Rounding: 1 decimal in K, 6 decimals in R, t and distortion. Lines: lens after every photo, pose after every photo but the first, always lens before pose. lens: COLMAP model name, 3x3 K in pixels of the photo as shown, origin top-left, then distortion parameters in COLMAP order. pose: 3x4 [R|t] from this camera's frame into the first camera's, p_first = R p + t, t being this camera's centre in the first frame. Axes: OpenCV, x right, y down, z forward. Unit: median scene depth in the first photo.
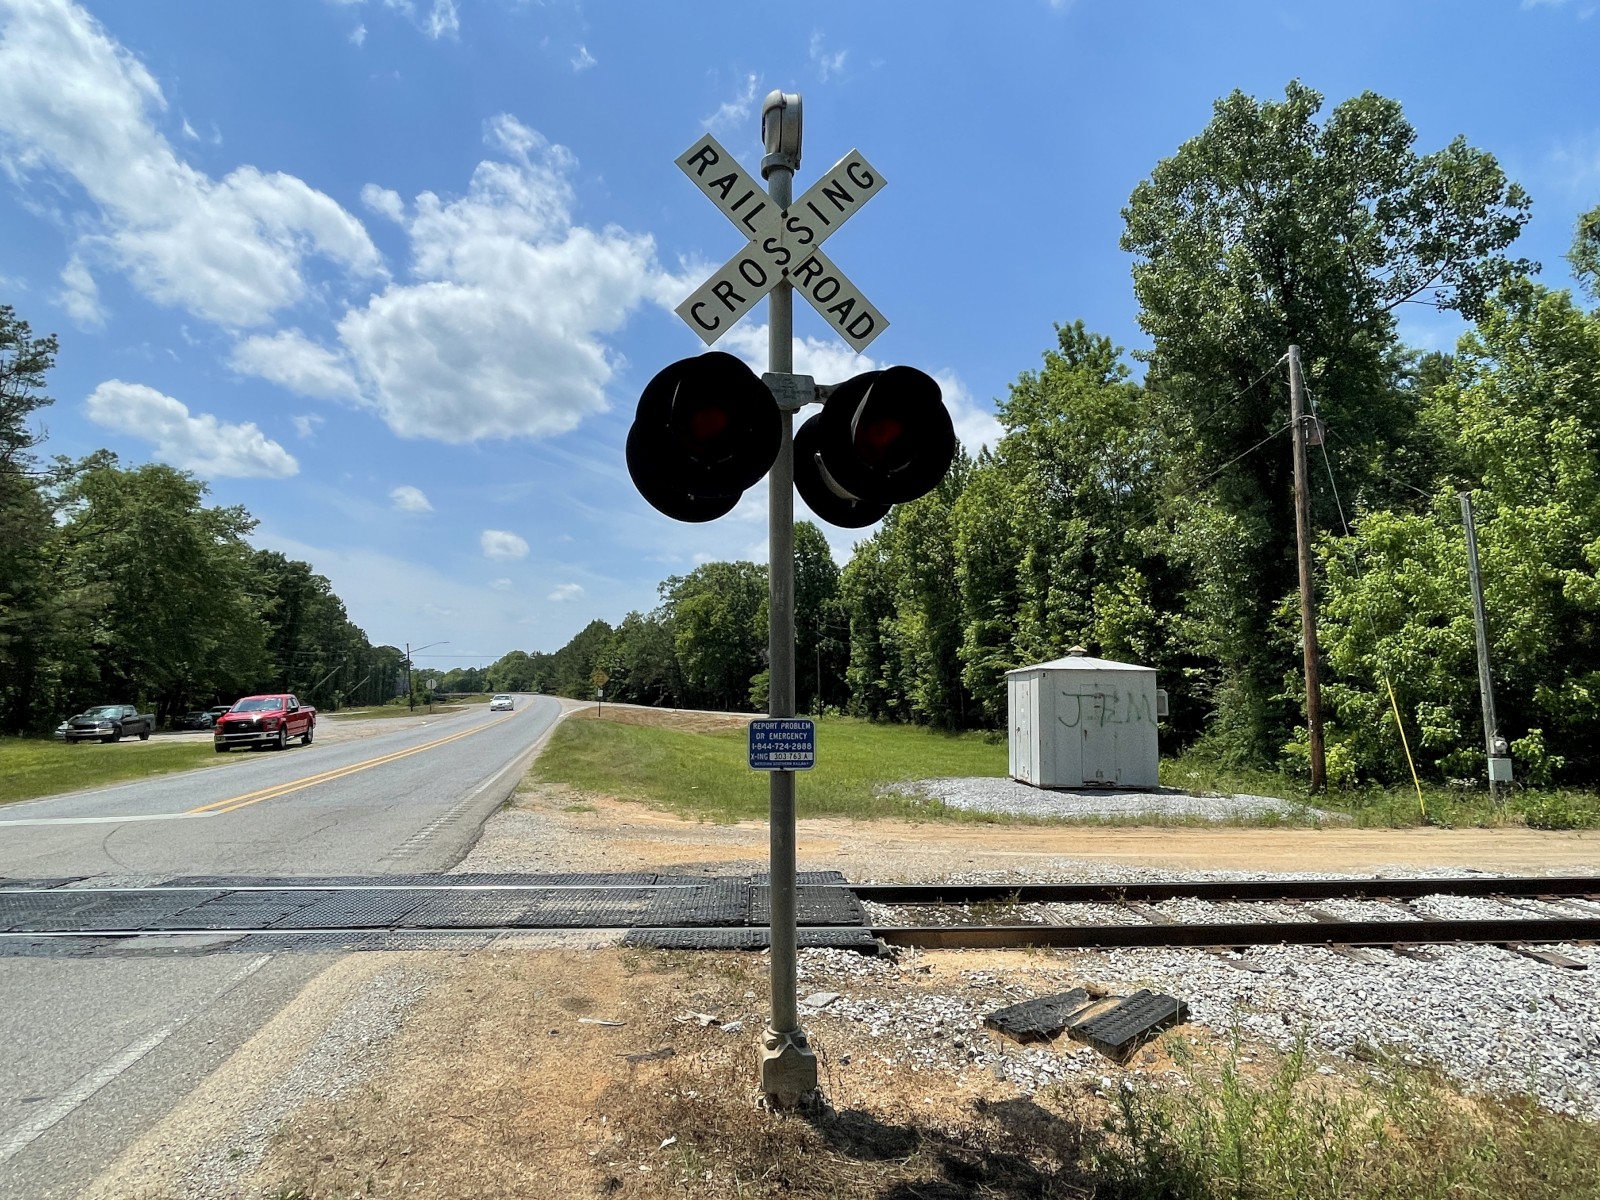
lens RADIAL K [[871.0, 0, 806.0], [0, 871.0, 595.8], [0, 0, 1]] dist [-0.001507, 0.000045]
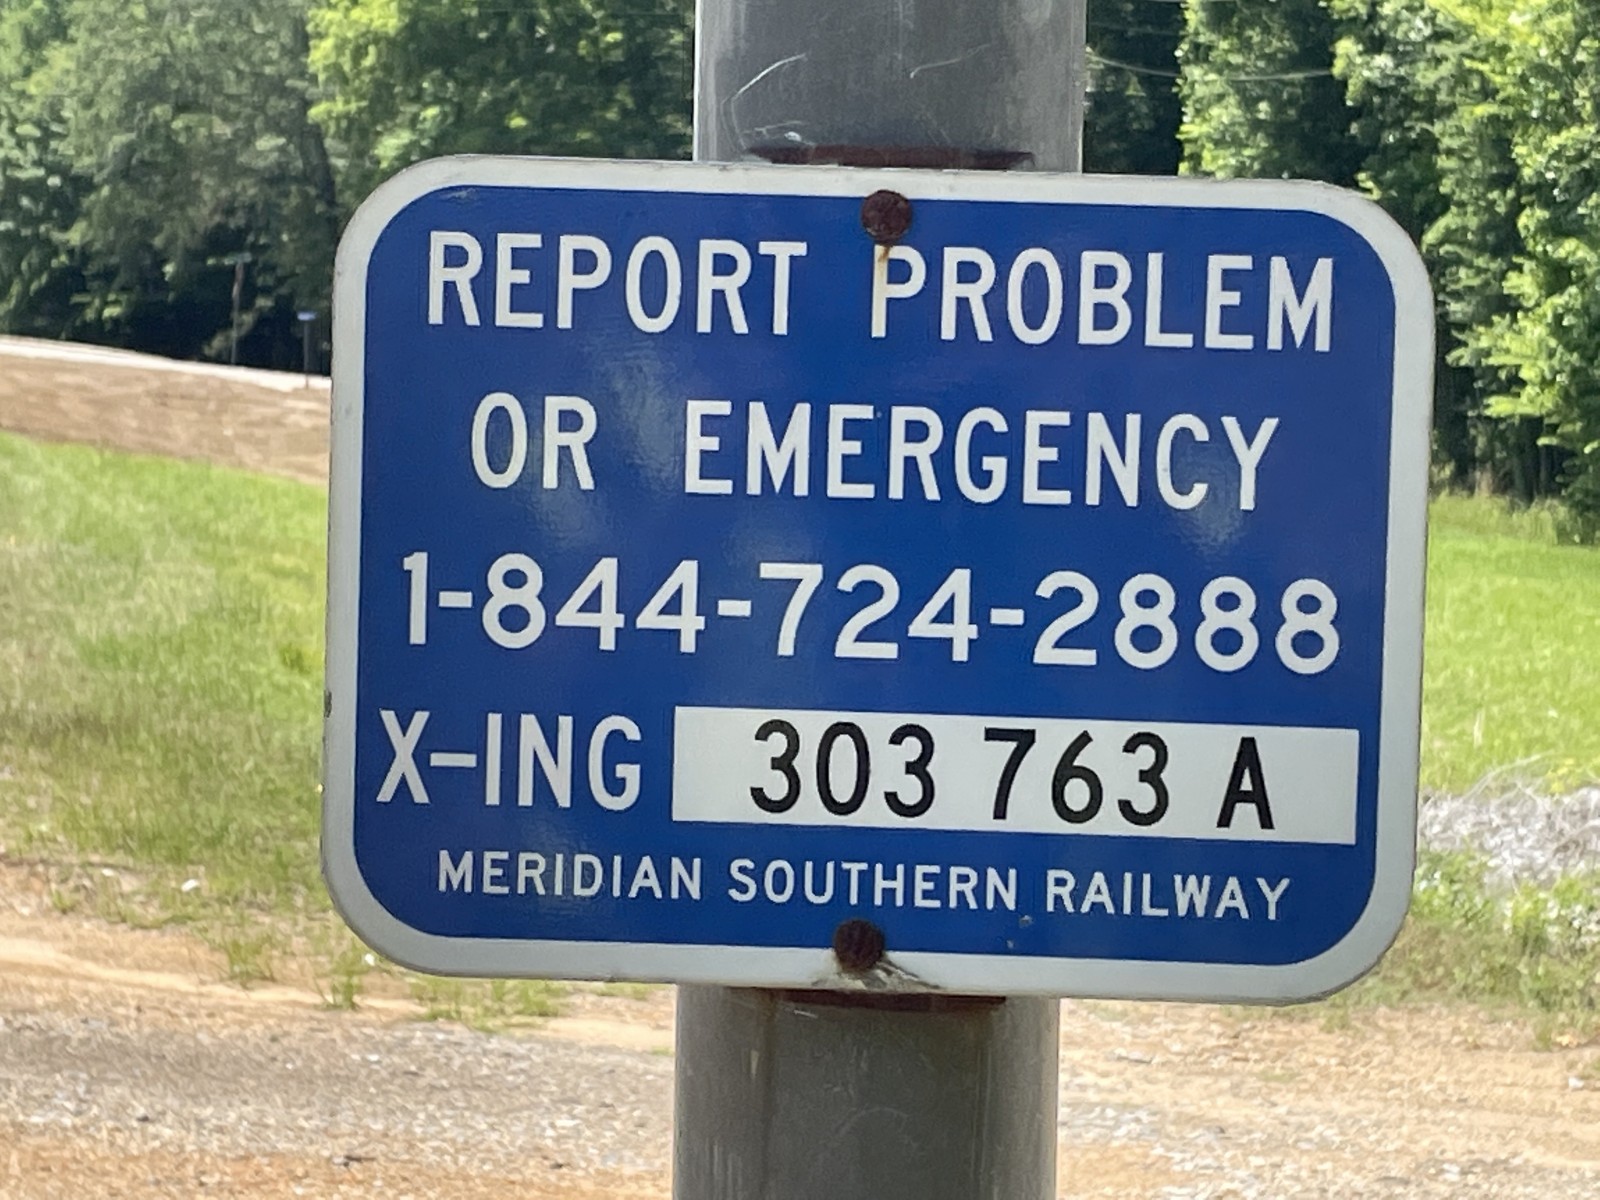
lens RADIAL K [[4195.0, 0, 890.2], [0, 4195.0, 597.0], [0, 0, 1]] dist [0.075096, -0.030942]
pose [[0.999319, 0.035321, -0.010660, -0.002917], [-0.032917, 0.984061, 0.174761, 0.011520], [0.016663, -0.174291, 0.984553, 0.067937]]
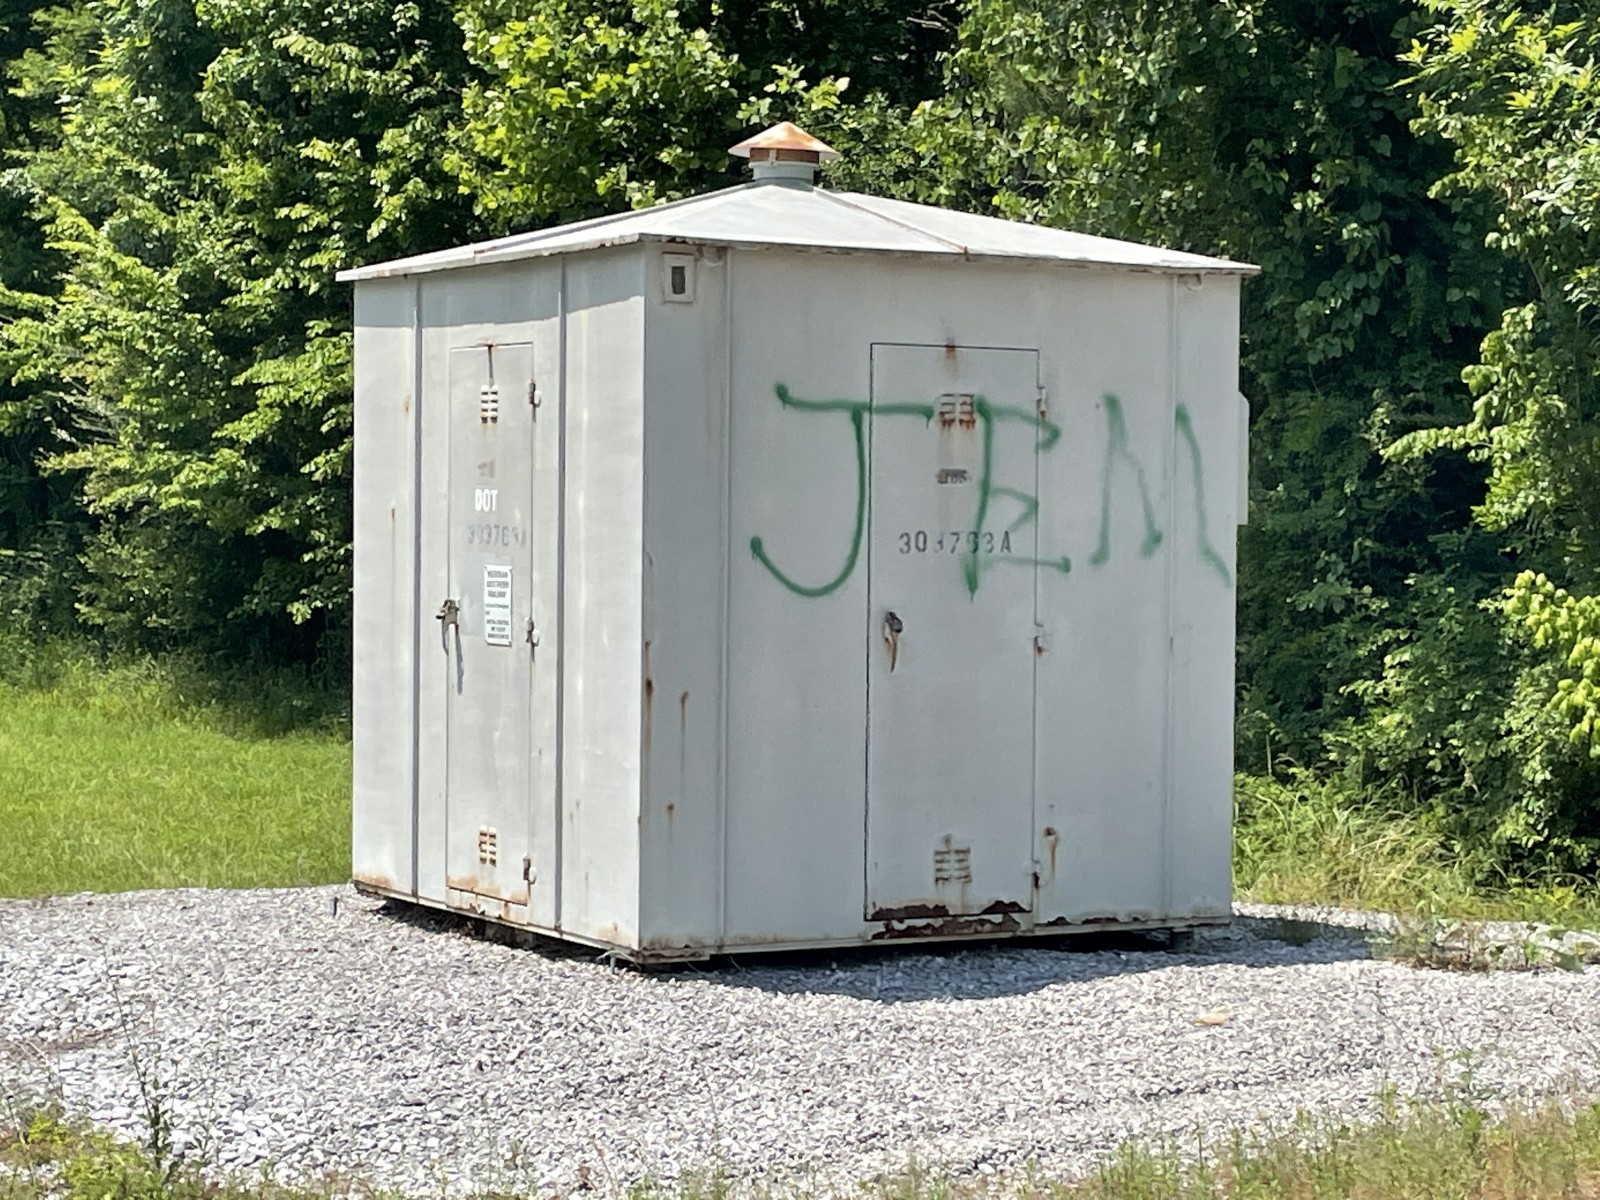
lens RADIAL K [[3490.1, 0, 800.0], [0, 3490.1, 600.0], [0, 0, 1]] dist [0.229263, 0.401931]
pose [[0.876359, -0.015302, 0.481415, -0.009966], [-0.058280, 0.988783, 0.137521, 0.027759], [-0.478119, -0.148575, 0.865637, 0.196623]]
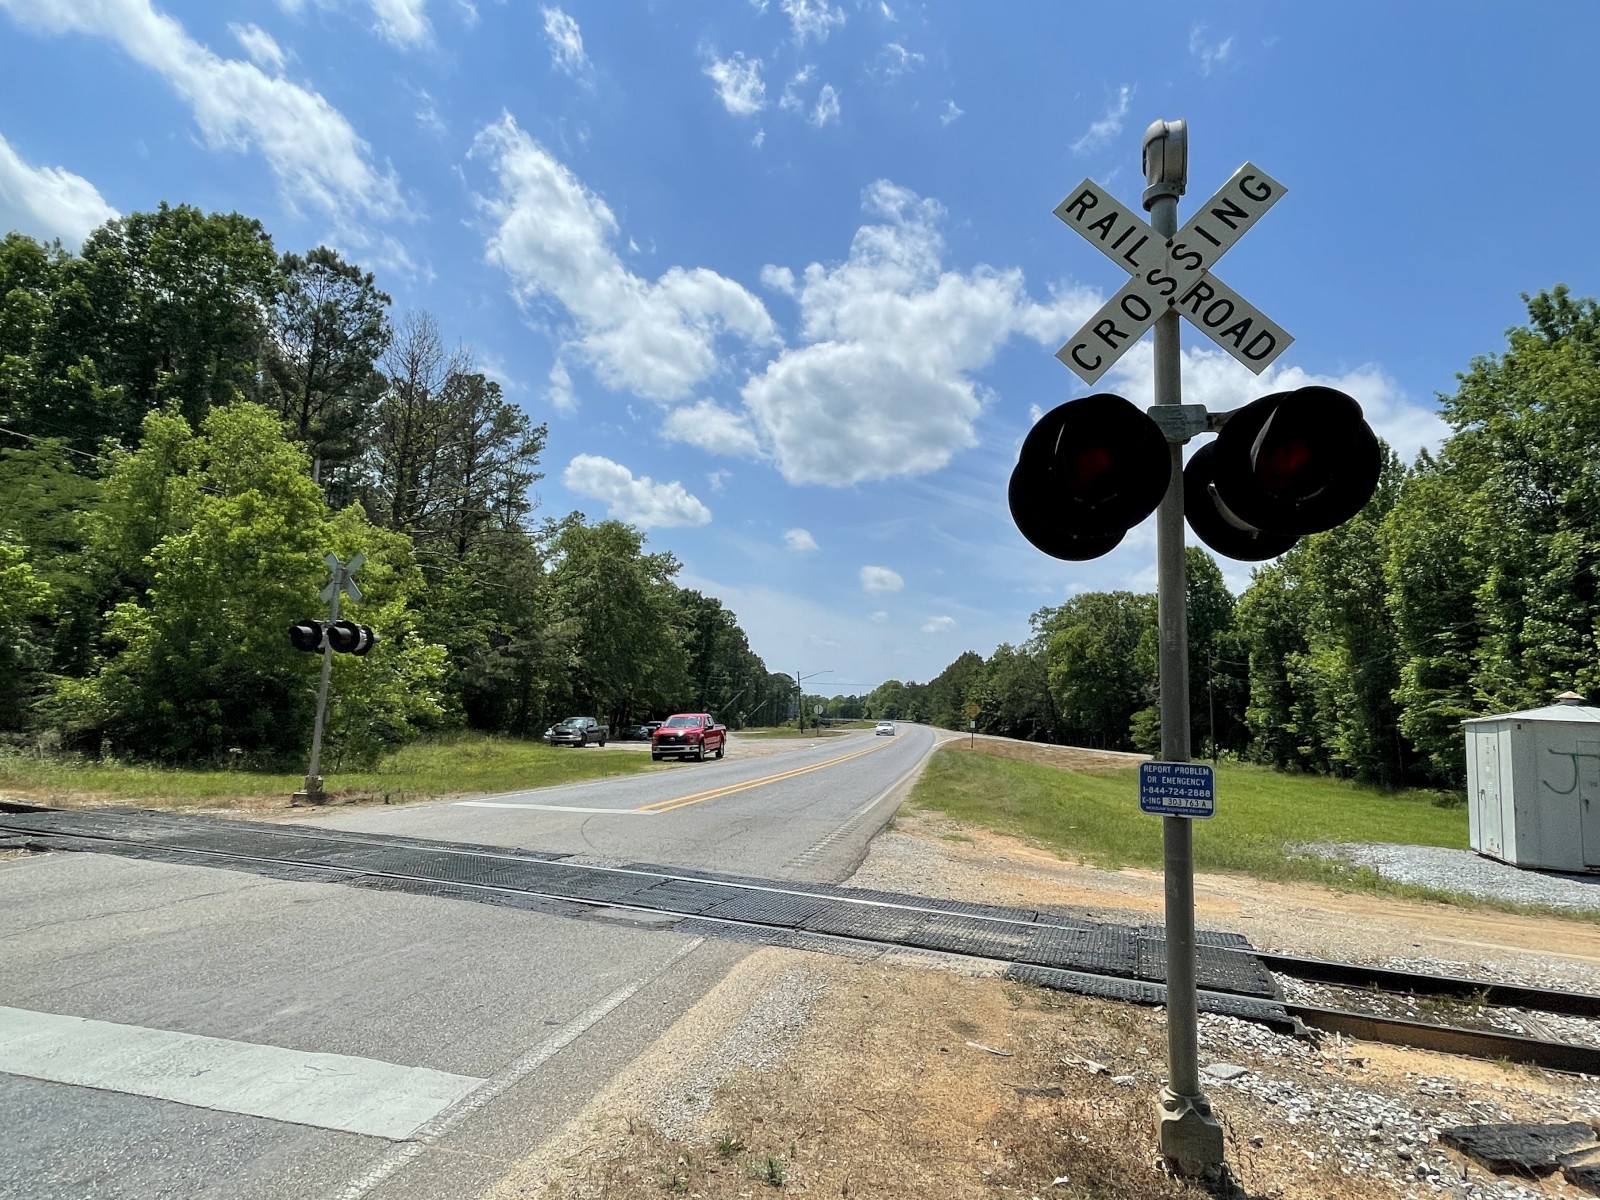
lens RADIAL K [[871.0, 0, 806.0], [0, 871.0, 595.8], [0, 0, 1]] dist [-0.001507, 0.000045]
pose [[0.913586, -0.016050, -0.406329, -0.001285], [0.001359, 0.999336, -0.036417, -0.001470], [0.406644, 0.032717, 0.913001, -0.008834]]
